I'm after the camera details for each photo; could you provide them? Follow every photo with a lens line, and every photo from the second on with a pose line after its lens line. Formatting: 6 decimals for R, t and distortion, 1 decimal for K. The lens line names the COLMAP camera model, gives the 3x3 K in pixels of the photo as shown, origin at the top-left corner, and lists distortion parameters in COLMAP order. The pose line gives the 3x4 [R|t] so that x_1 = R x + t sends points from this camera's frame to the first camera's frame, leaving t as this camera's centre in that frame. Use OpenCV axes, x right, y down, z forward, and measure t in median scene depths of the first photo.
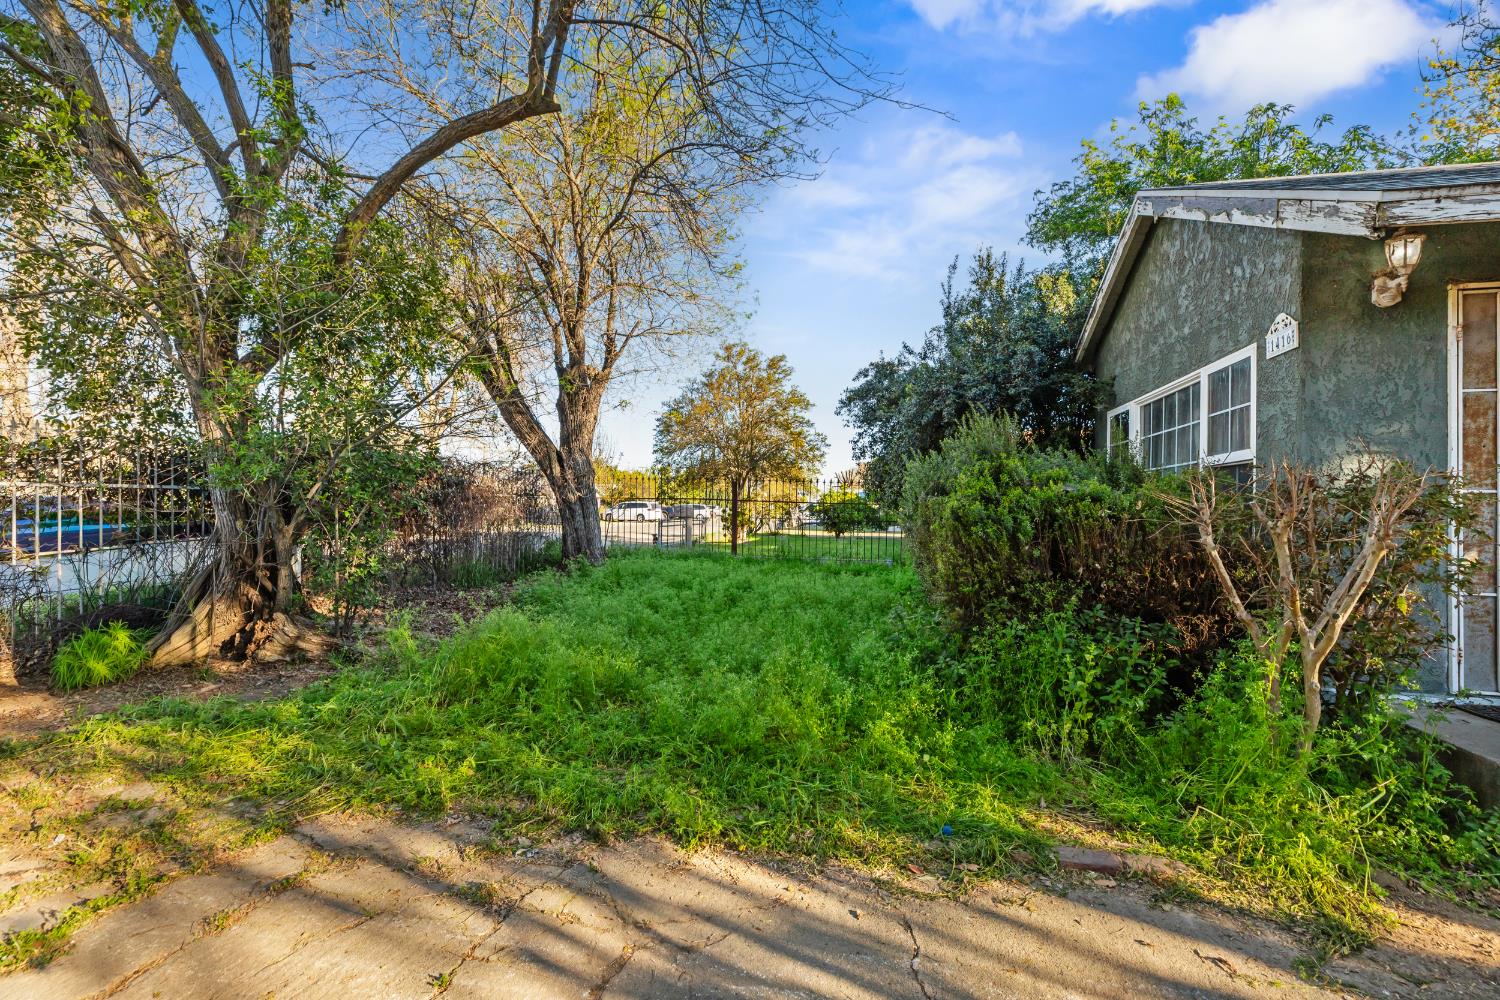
lens RADIAL K [[673.6, 0, 747.4], [0, 673.6, 504.0], [0, 0, 1]] dist [-0.000218, -0.000127]
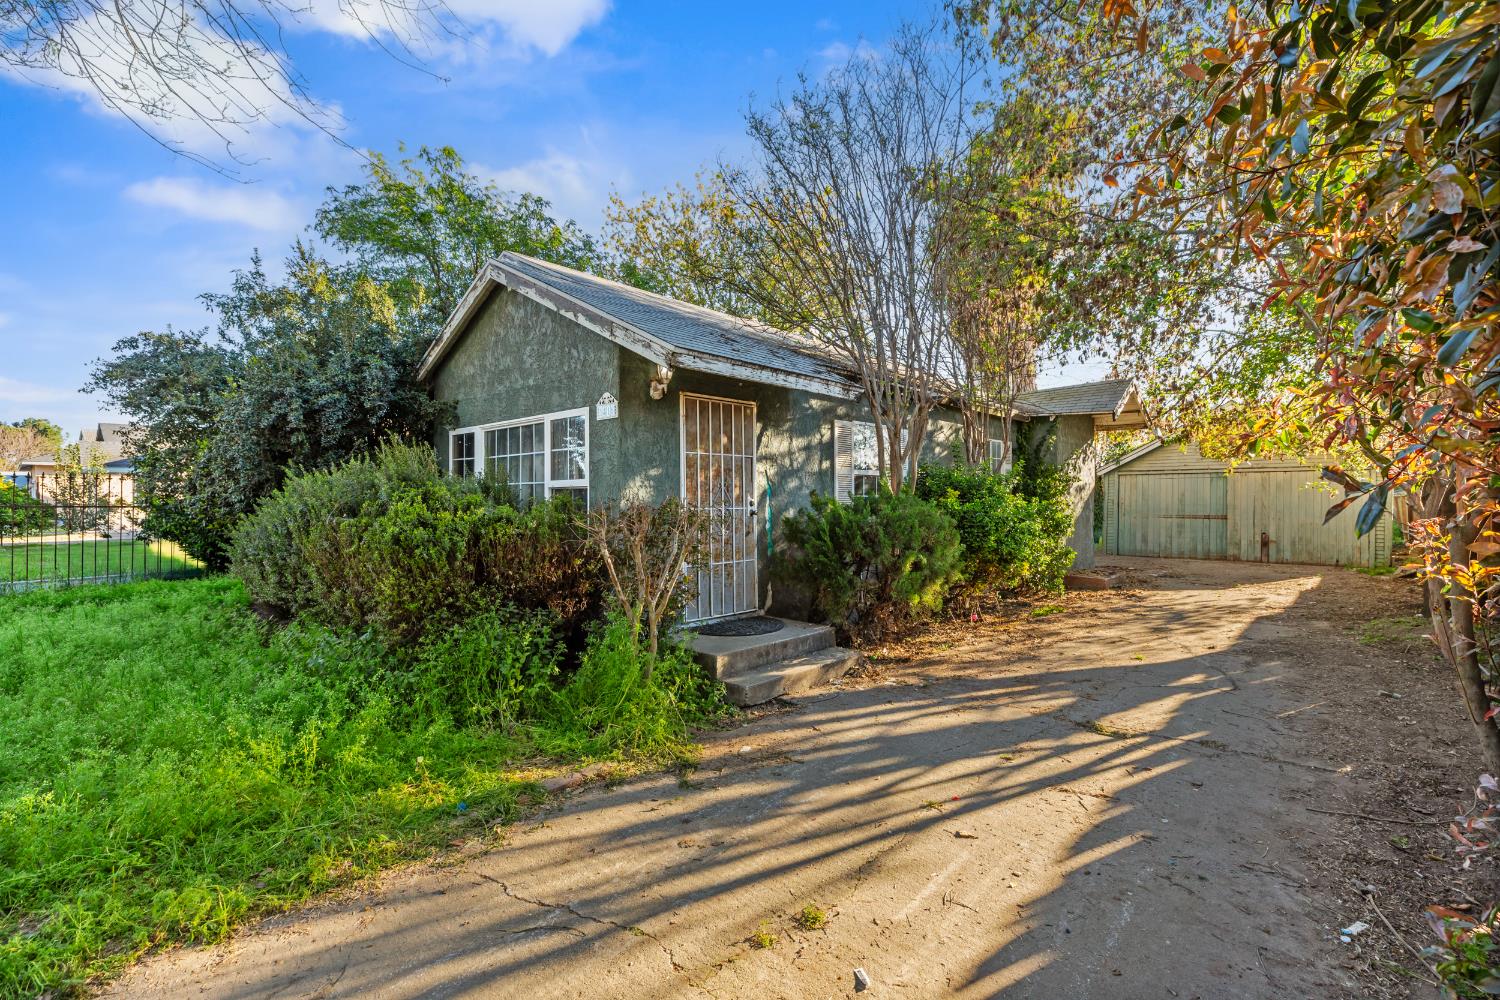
lens RADIAL K [[673.6, 0, 754.7], [0, 673.6, 494.2], [0, 0, 1]] dist [-0.000218, -0.000127]
pose [[0.502507, -0.008937, 0.864527, -0.352210], [0.000701, 0.999950, 0.009930, -0.068776], [-0.864573, -0.004384, 0.502489, -0.049993]]
